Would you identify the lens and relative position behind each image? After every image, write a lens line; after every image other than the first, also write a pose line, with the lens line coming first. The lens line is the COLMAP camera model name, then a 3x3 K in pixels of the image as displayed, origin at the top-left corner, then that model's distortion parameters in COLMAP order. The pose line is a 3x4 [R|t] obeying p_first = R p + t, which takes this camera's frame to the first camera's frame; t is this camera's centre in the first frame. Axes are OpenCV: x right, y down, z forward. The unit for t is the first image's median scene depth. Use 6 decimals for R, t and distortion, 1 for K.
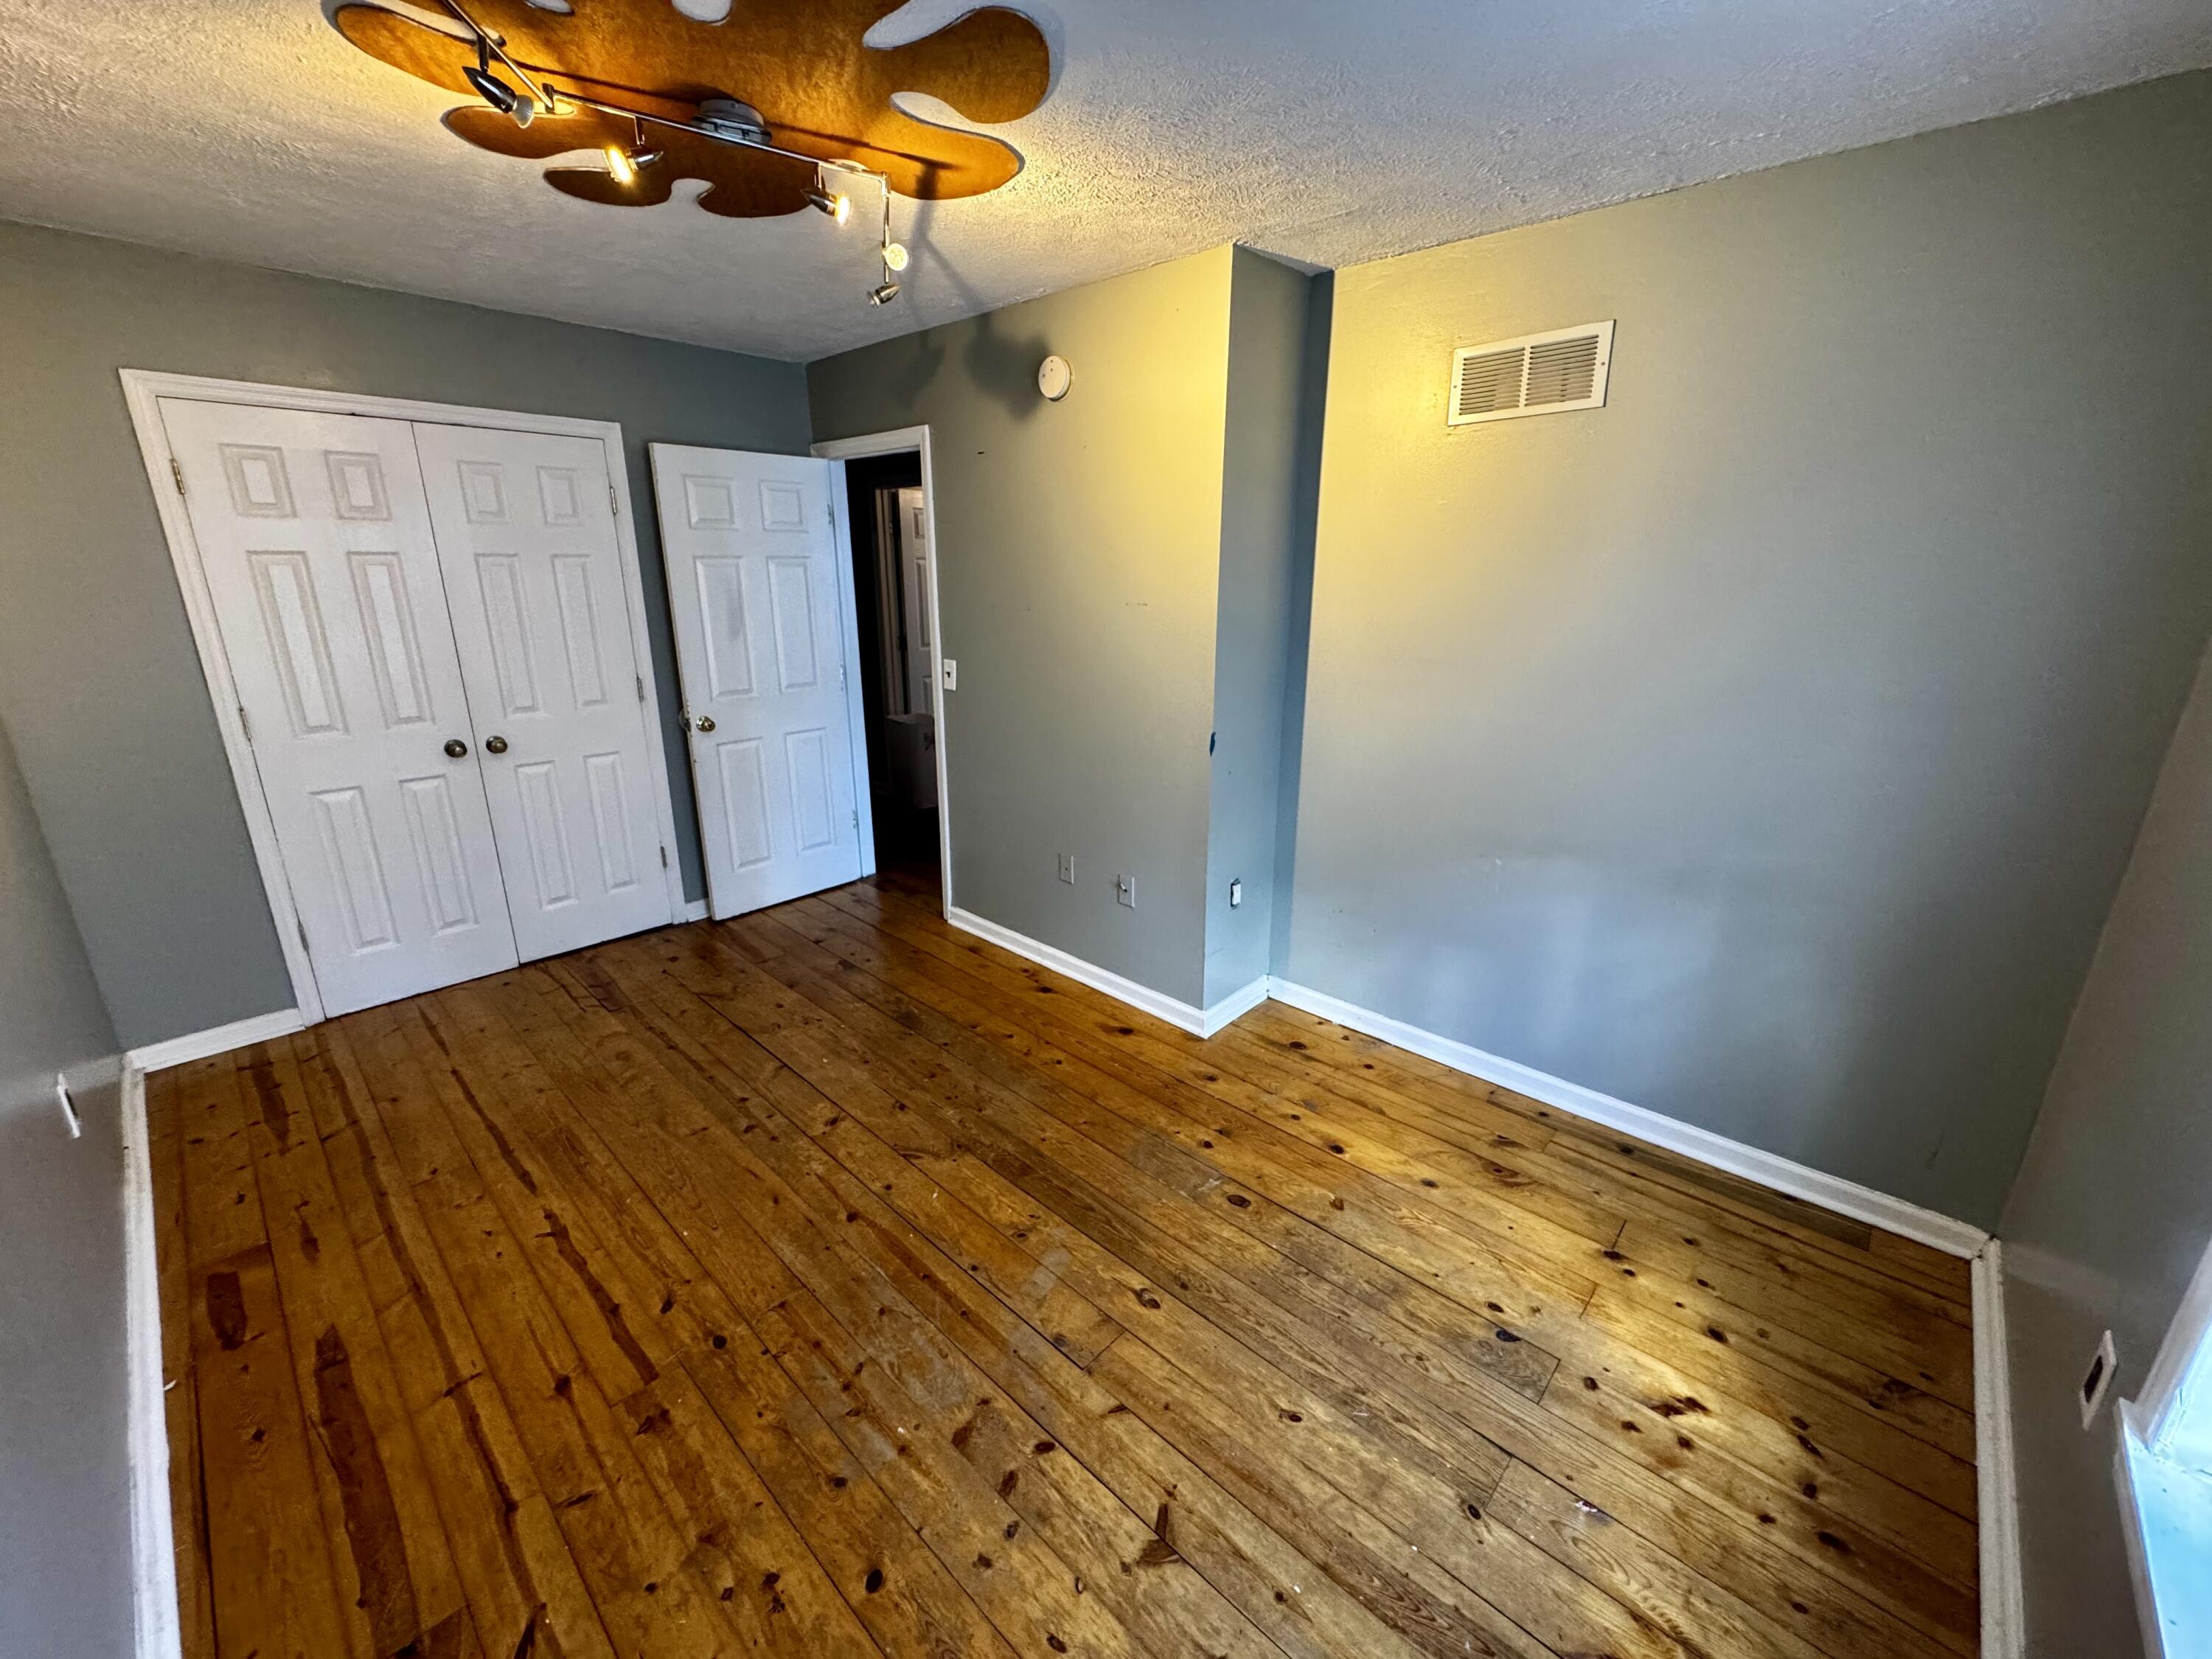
lens RADIAL K [[883.6, 0, 1091.9], [0, 883.6, 821.7], [0, 0, 1]] dist [-0.002502, -0.000267]
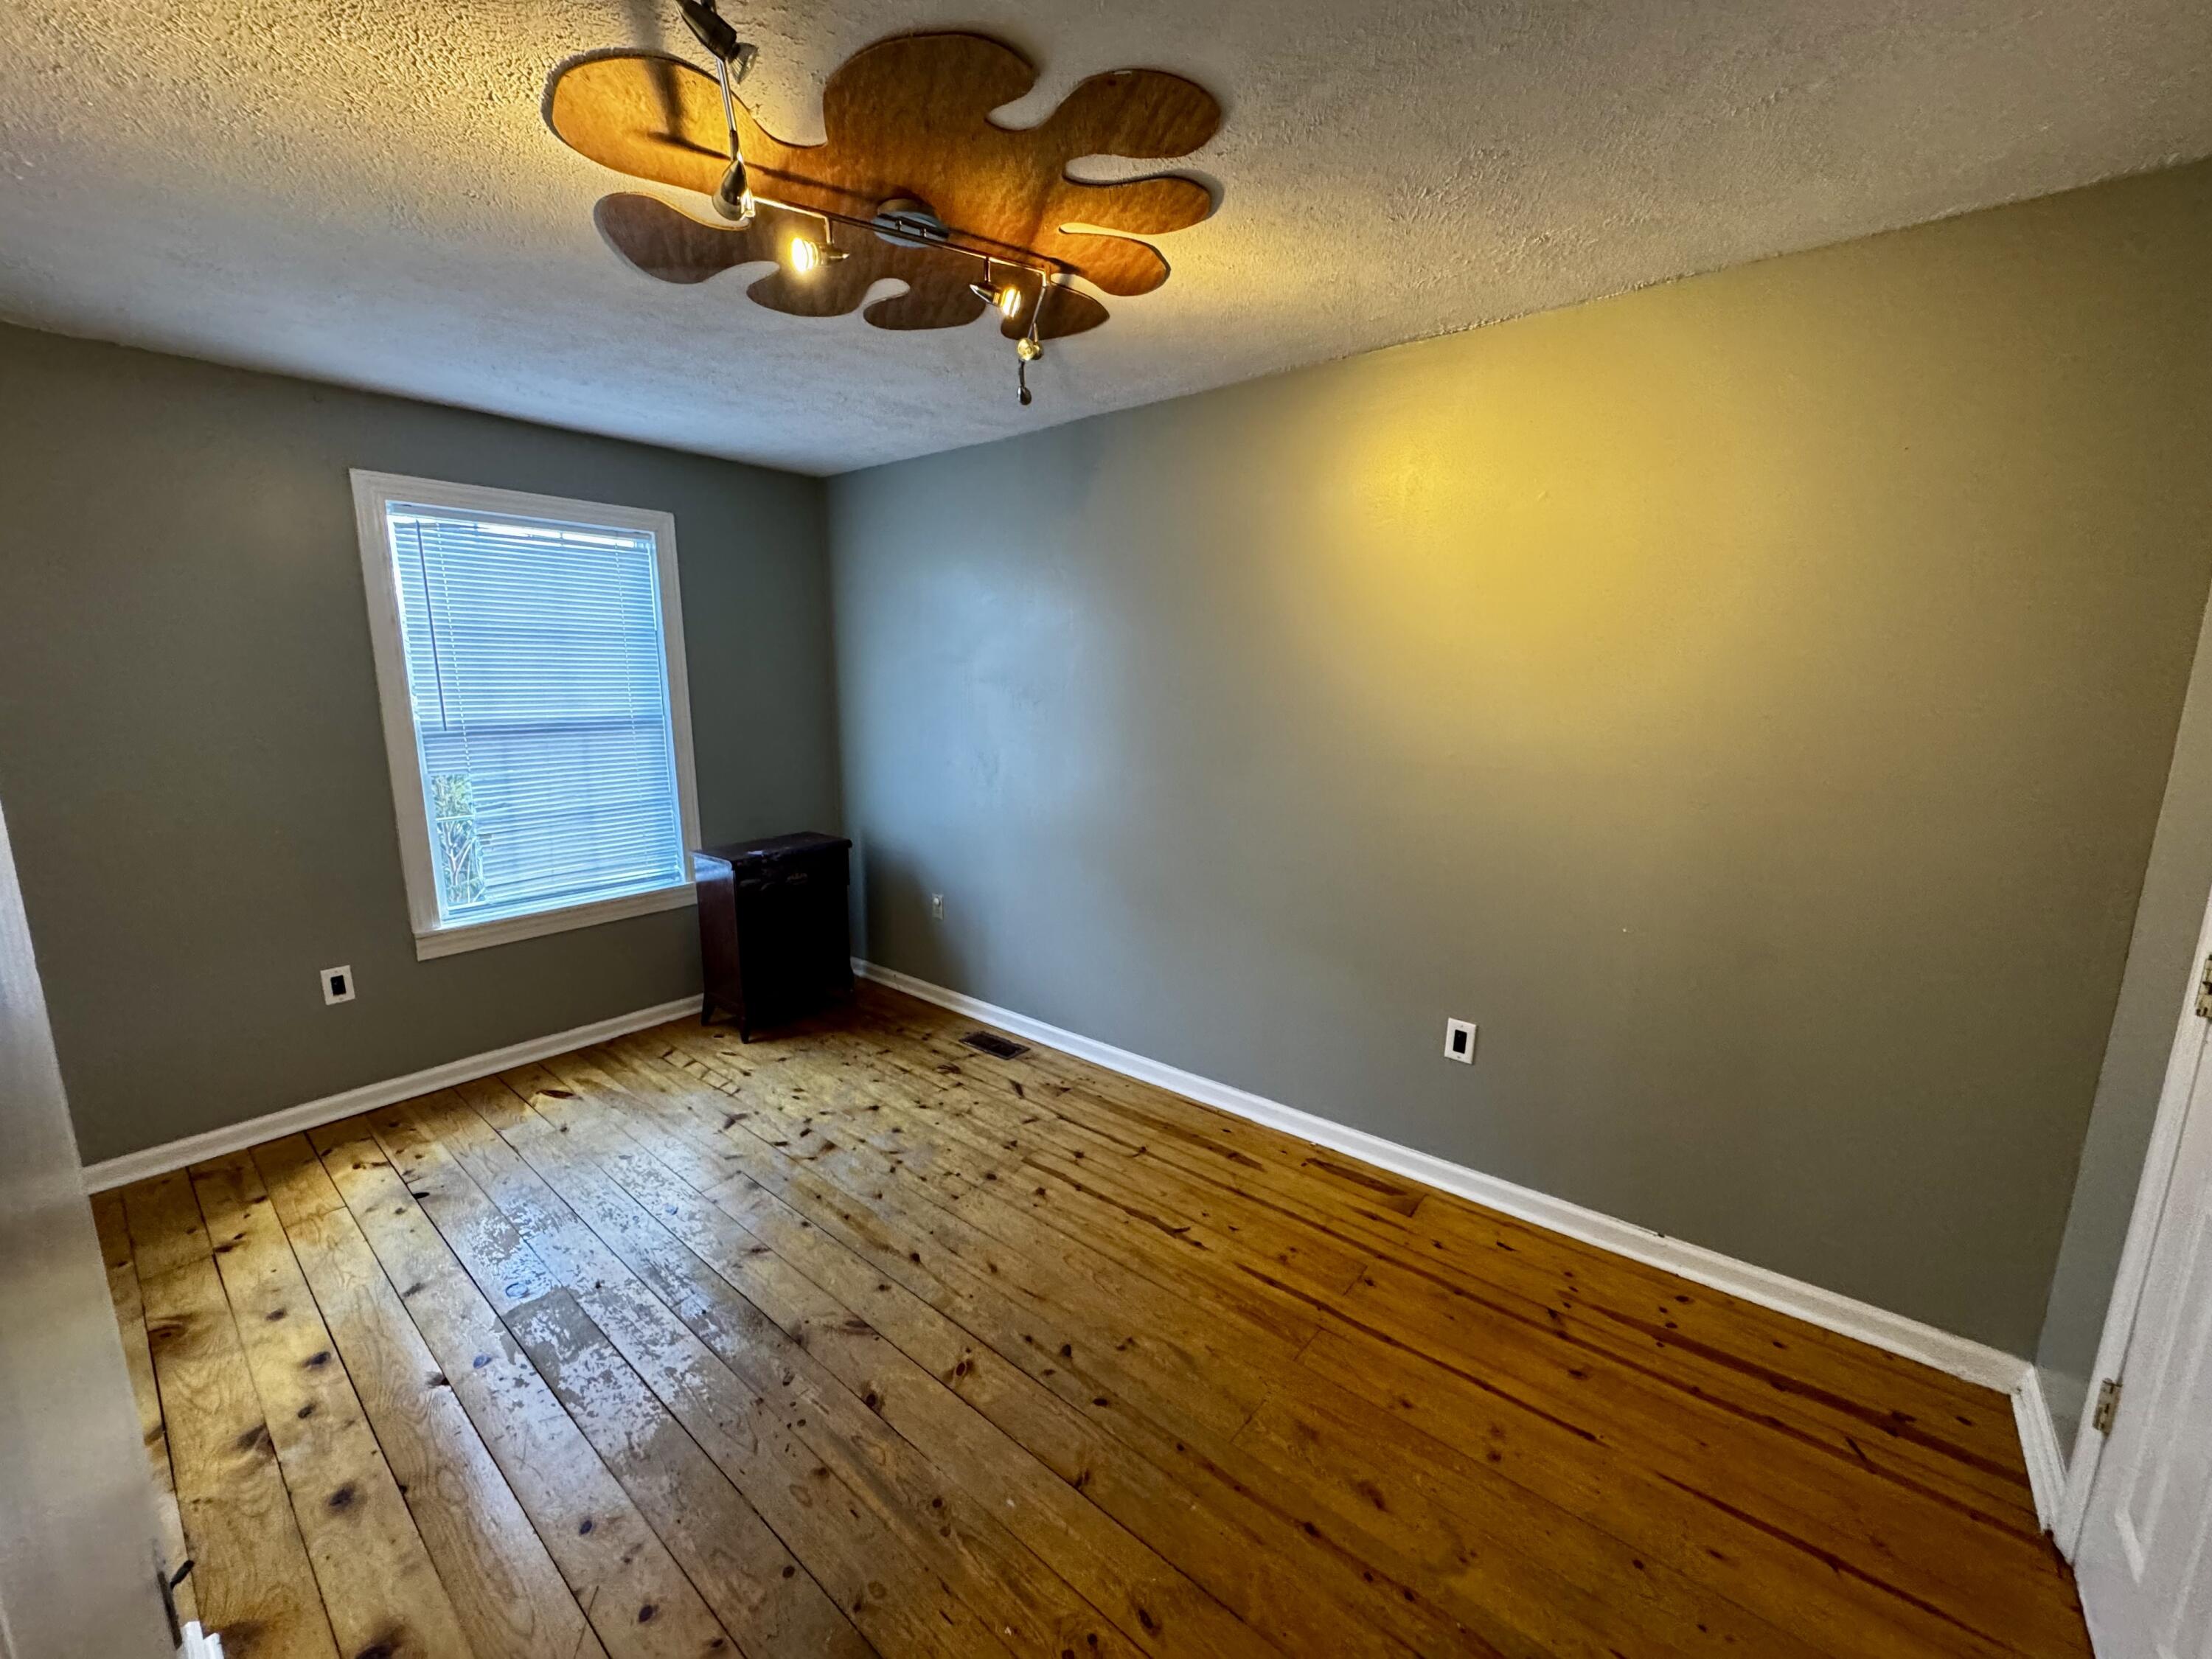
lens RADIAL K [[883.6, 0, 1110.7], [0, 883.6, 830.9], [0, 0, 1]] dist [-0.002502, -0.000267]
pose [[-0.996991, 0.009197, -0.076974, -0.456573], [-0.026777, 0.890963, 0.453285, -0.528949], [0.072749, 0.453982, -0.888036, 1.836320]]
